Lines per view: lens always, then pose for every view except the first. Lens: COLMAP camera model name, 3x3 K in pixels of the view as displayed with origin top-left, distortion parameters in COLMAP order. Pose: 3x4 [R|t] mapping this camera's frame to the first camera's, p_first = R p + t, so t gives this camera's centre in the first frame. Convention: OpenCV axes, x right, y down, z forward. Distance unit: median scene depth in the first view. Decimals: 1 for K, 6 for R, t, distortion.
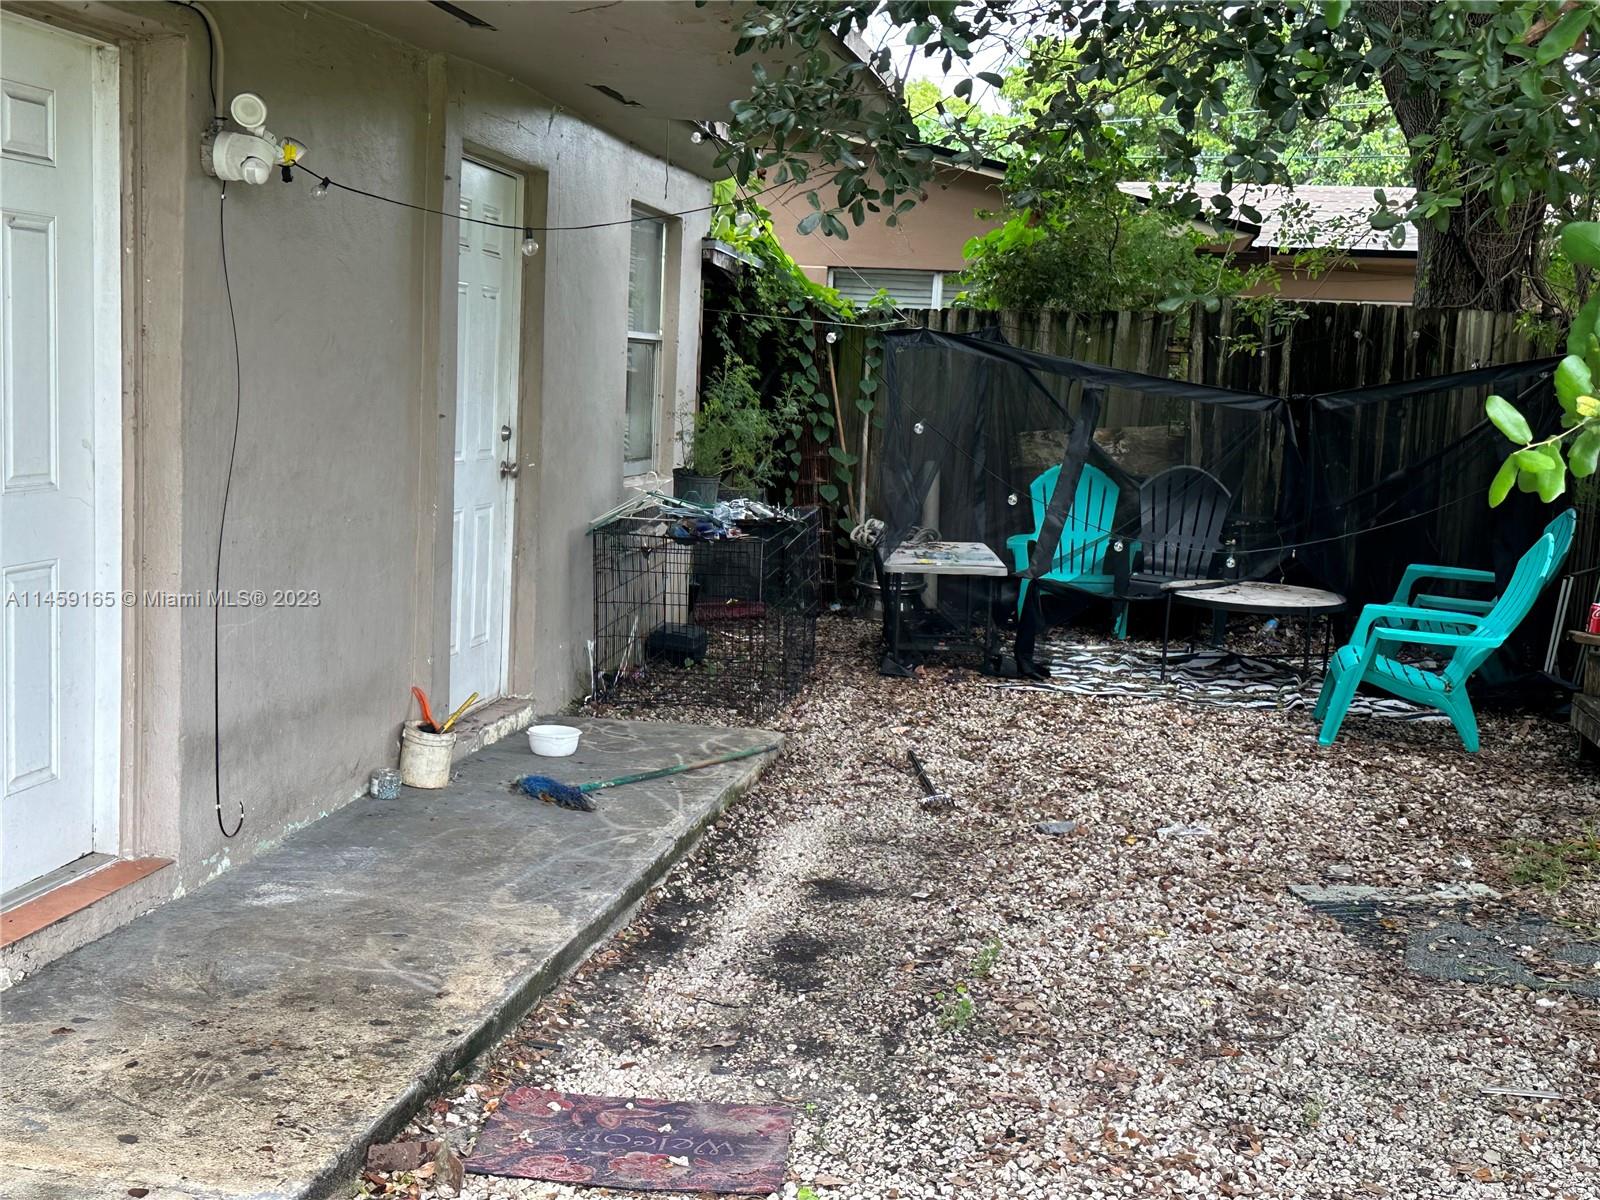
lens RADIAL K [[1871.5, 0, 800.0], [0, 1871.5, 600.0], [0, 0, 1]] dist [0.168780, -0.003602]
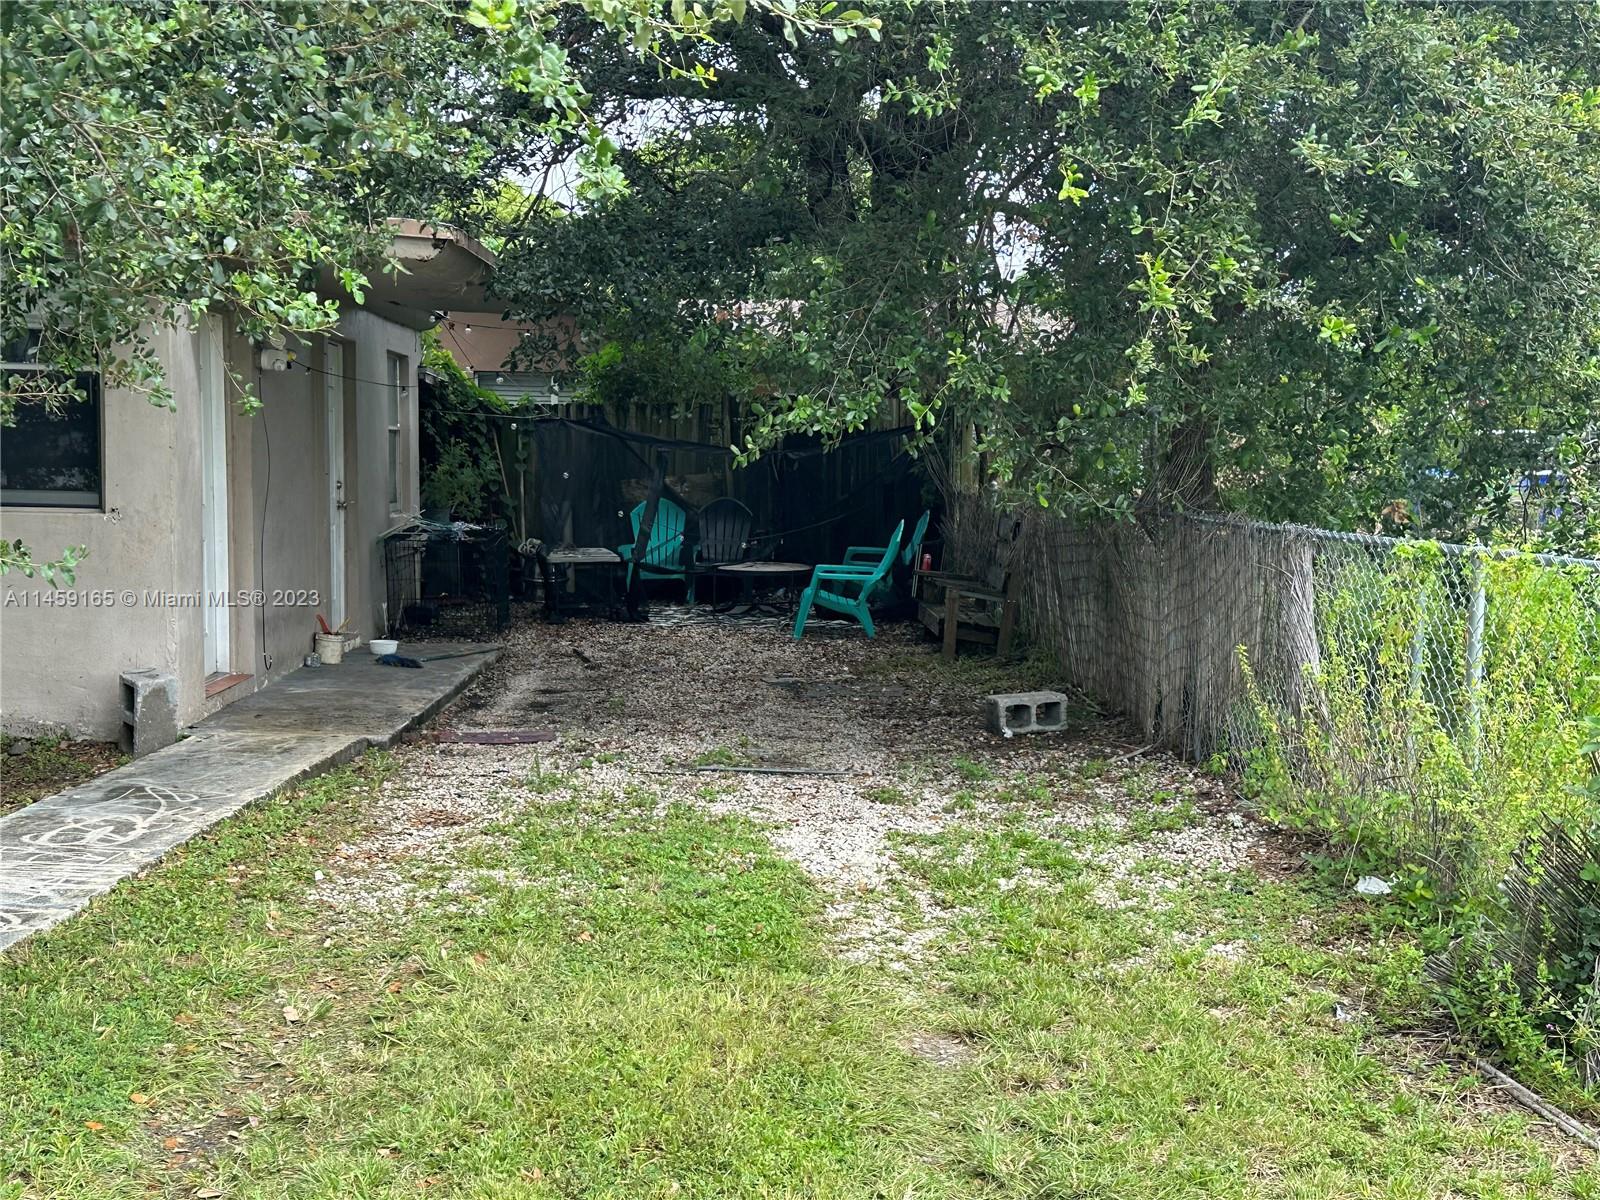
lens RADIAL K [[1871.5, 0, 800.0], [0, 1871.5, 600.0], [0, 0, 1]] dist [0.168780, -0.003602]
pose [[0.976007, -0.053157, 0.211150, -0.094827], [0.061098, 0.997642, -0.031259, 0.088178], [-0.208991, 0.043410, 0.976954, -0.721253]]
